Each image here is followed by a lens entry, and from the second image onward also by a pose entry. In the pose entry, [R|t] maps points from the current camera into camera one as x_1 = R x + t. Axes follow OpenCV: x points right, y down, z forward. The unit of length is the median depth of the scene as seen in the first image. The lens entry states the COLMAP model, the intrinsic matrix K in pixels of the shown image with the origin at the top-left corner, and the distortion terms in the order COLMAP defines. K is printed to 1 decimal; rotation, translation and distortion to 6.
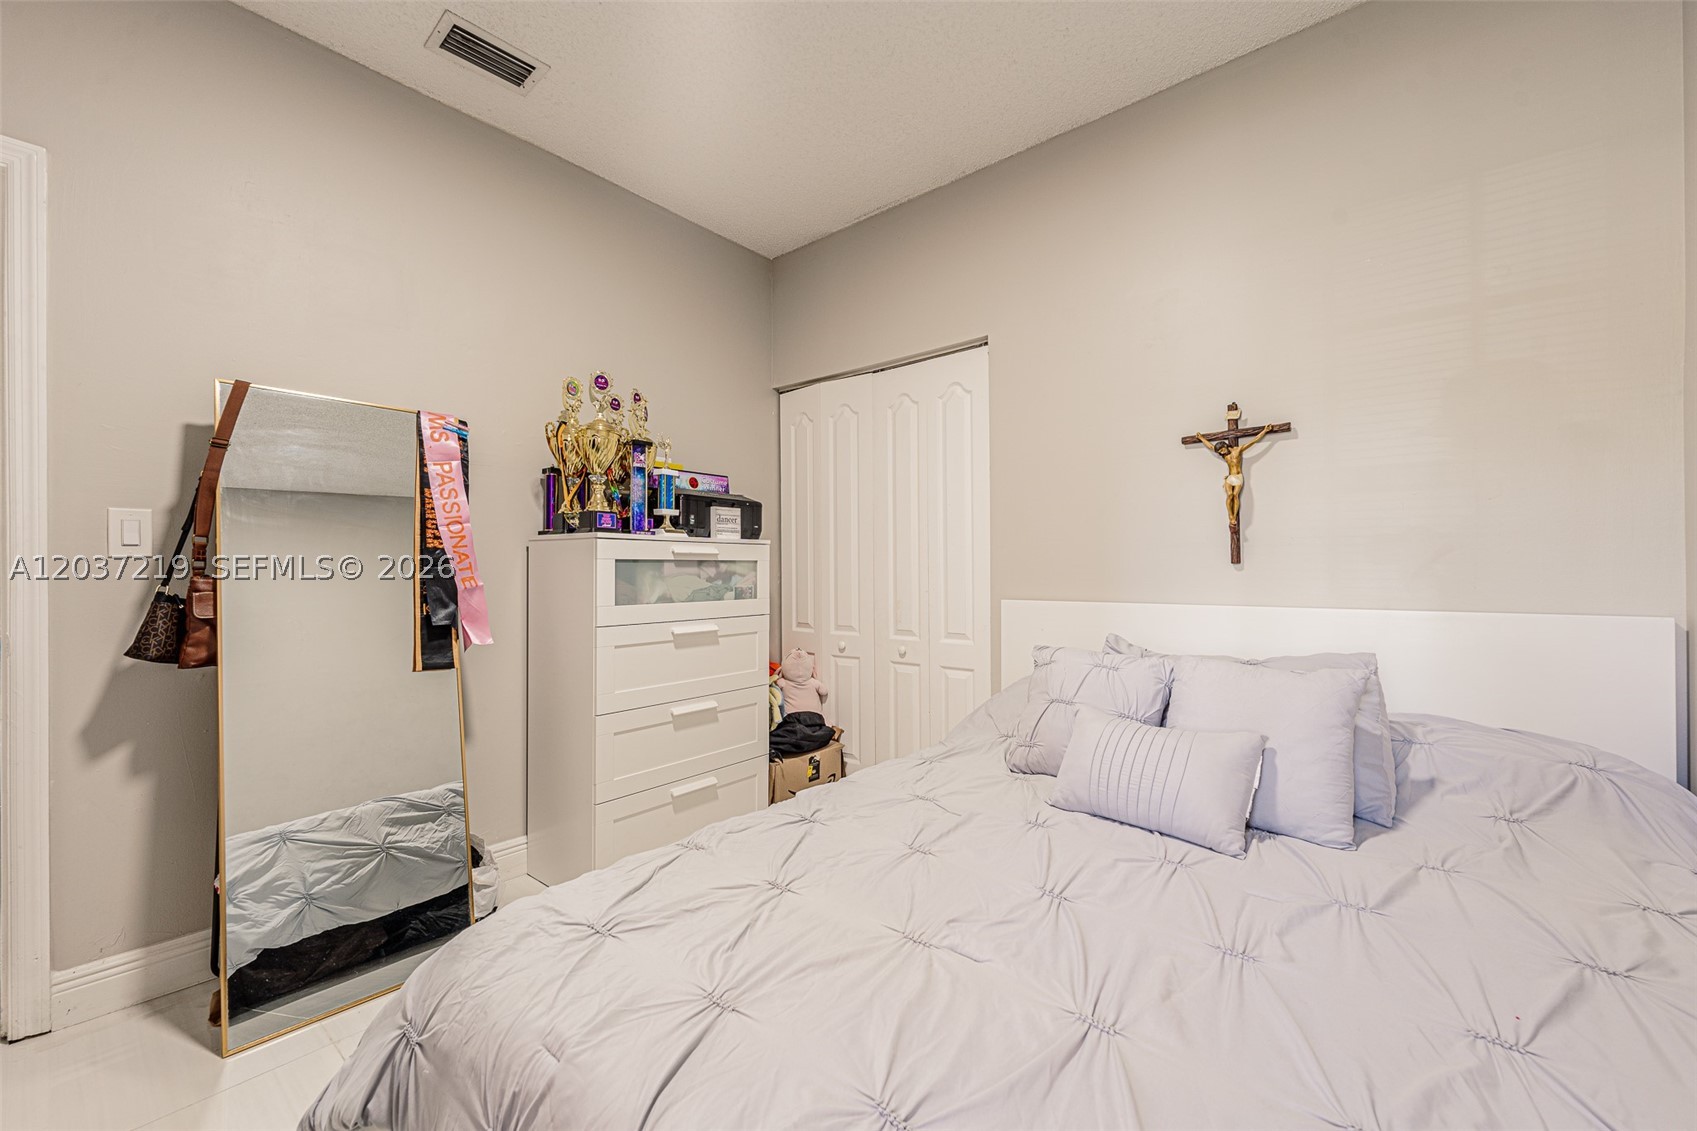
lens RADIAL K [[682.7, 0, 848.5], [0, 682.7, 565.5], [0, 0, 1]] dist [-0.000412, -0.000701]
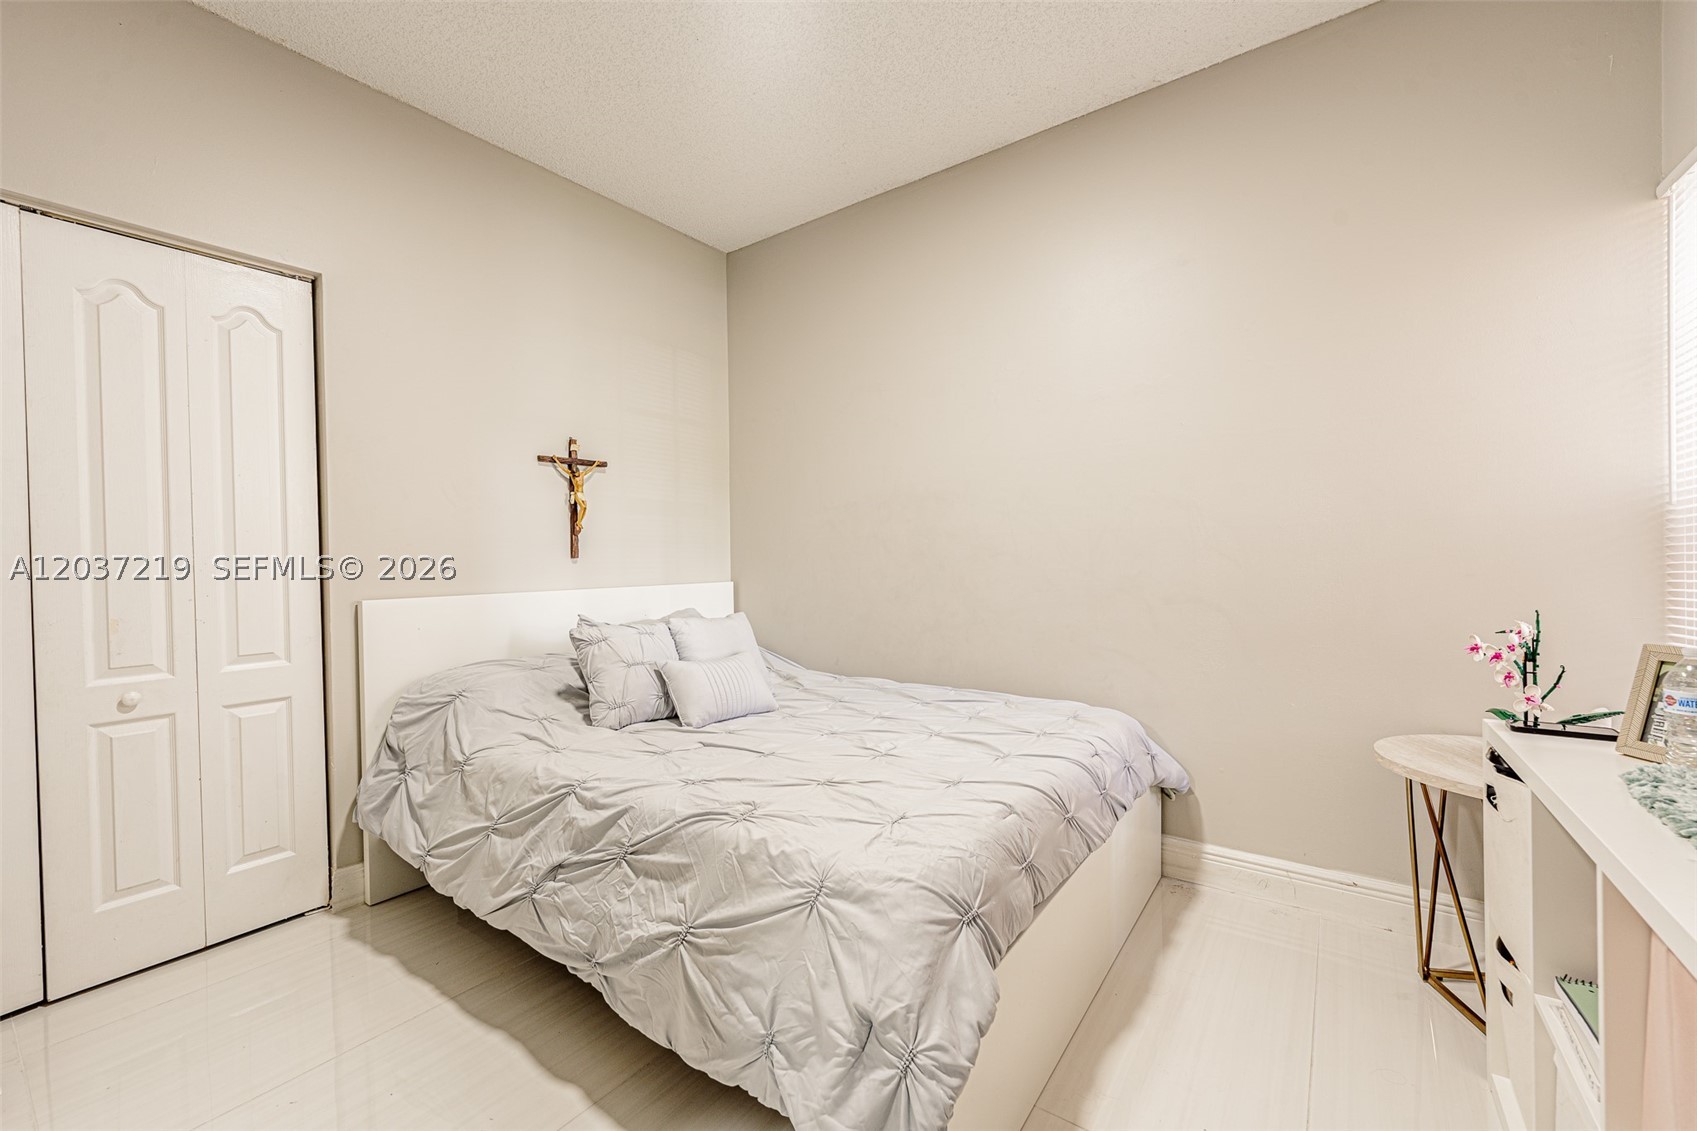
lens RADIAL K [[682.7, 0, 848.5], [0, 682.7, 565.5], [0, 0, 1]] dist [-0.000412, -0.000701]
pose [[-0.068668, -0.012479, 0.997562, -0.772884], [0.004308, 0.999909, 0.012805, -0.002263], [-0.997630, 0.005177, -0.068608, 0.525250]]
